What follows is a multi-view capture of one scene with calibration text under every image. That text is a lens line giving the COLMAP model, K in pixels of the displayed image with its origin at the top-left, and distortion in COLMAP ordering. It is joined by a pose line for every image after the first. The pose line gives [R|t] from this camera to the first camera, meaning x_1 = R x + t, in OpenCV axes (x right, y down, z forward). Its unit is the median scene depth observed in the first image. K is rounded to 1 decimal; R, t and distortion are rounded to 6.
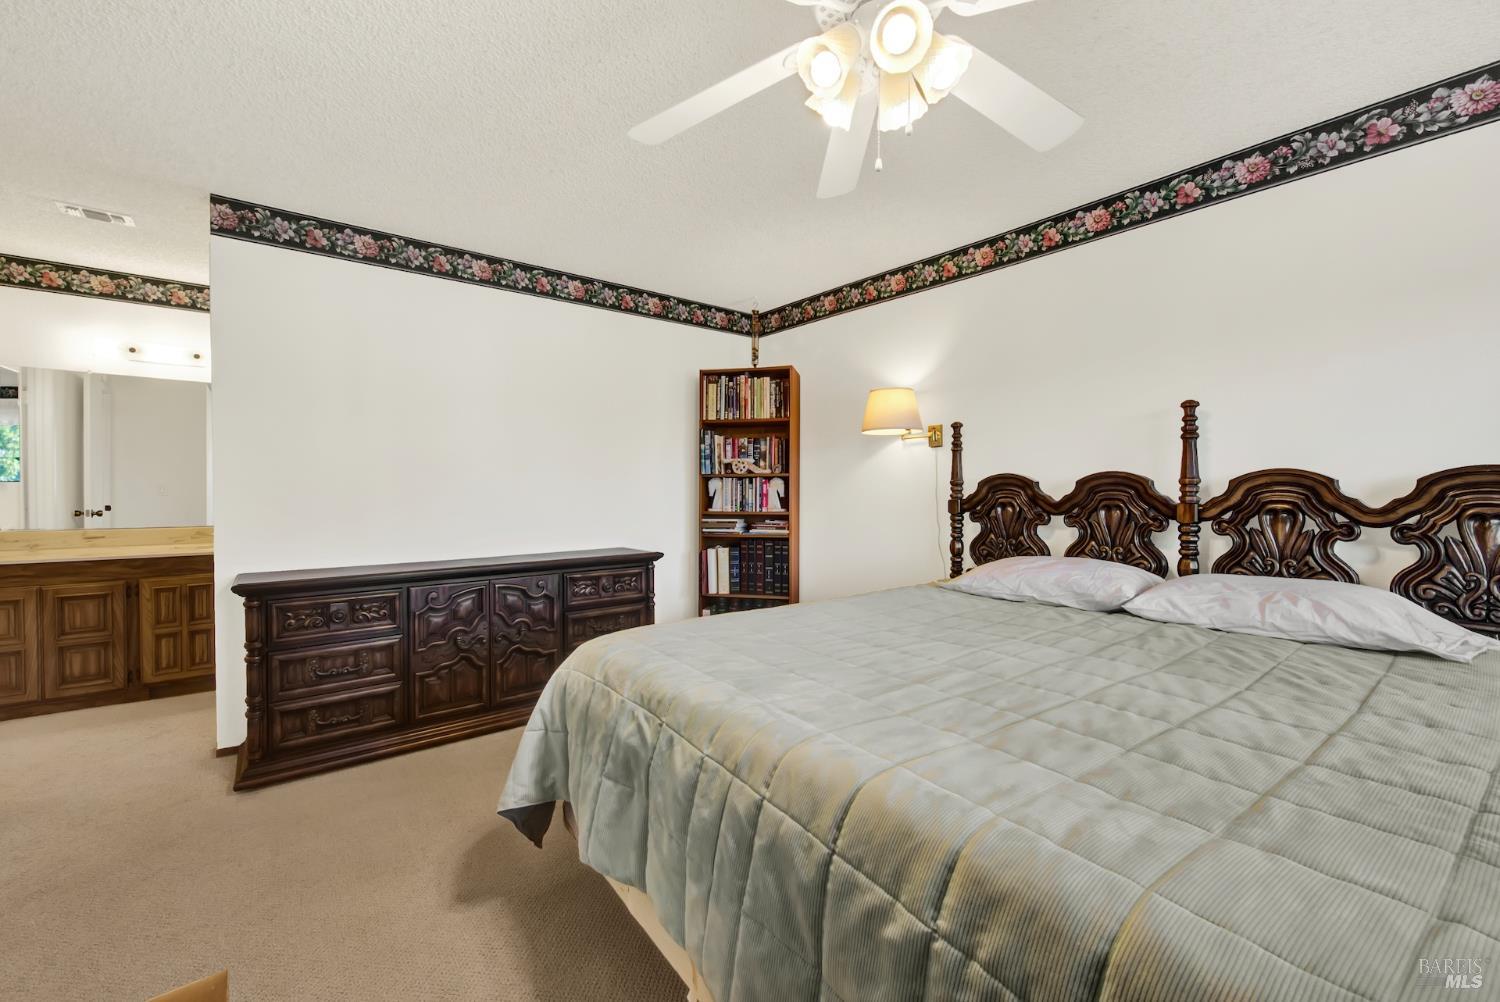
lens RADIAL K [[594.1, 0, 717.2], [0, 594.1, 490.2], [0, 0, 1]] dist [0.001122, 0.000213]
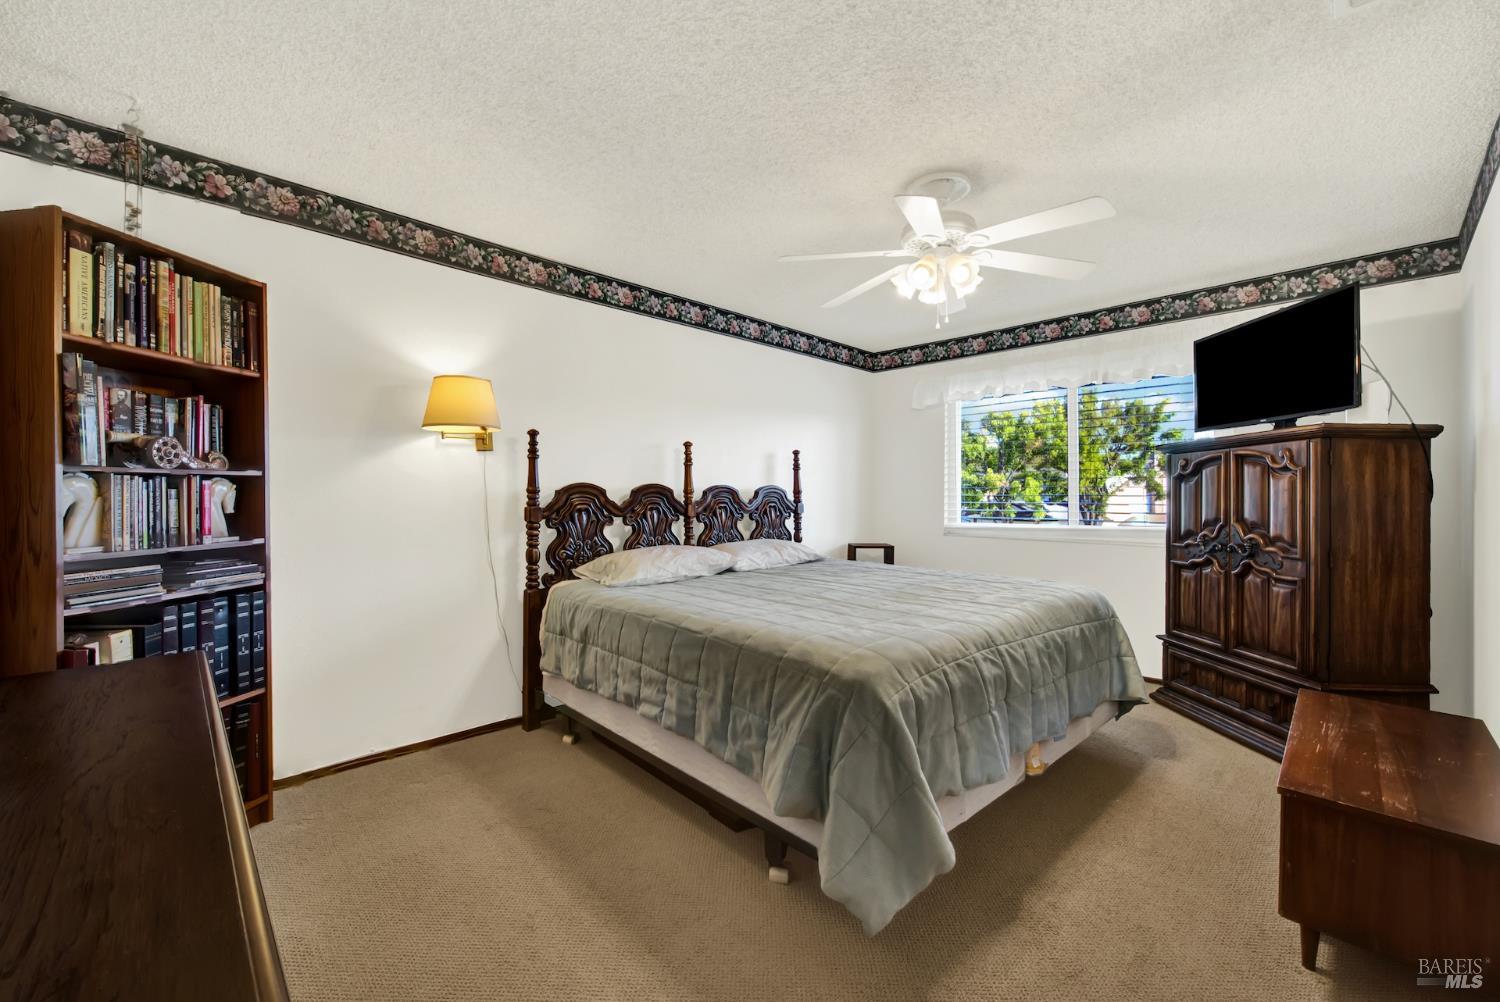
lens RADIAL K [[594.1, 0, 717.2], [0, 594.1, 490.2], [0, 0, 1]] dist [0.001122, 0.000213]
pose [[-0.093575, 0.003441, 0.995606, -0.552280], [0.008972, 0.999956, -0.002612, -0.006827], [-0.995572, 0.008688, -0.093602, 0.708413]]
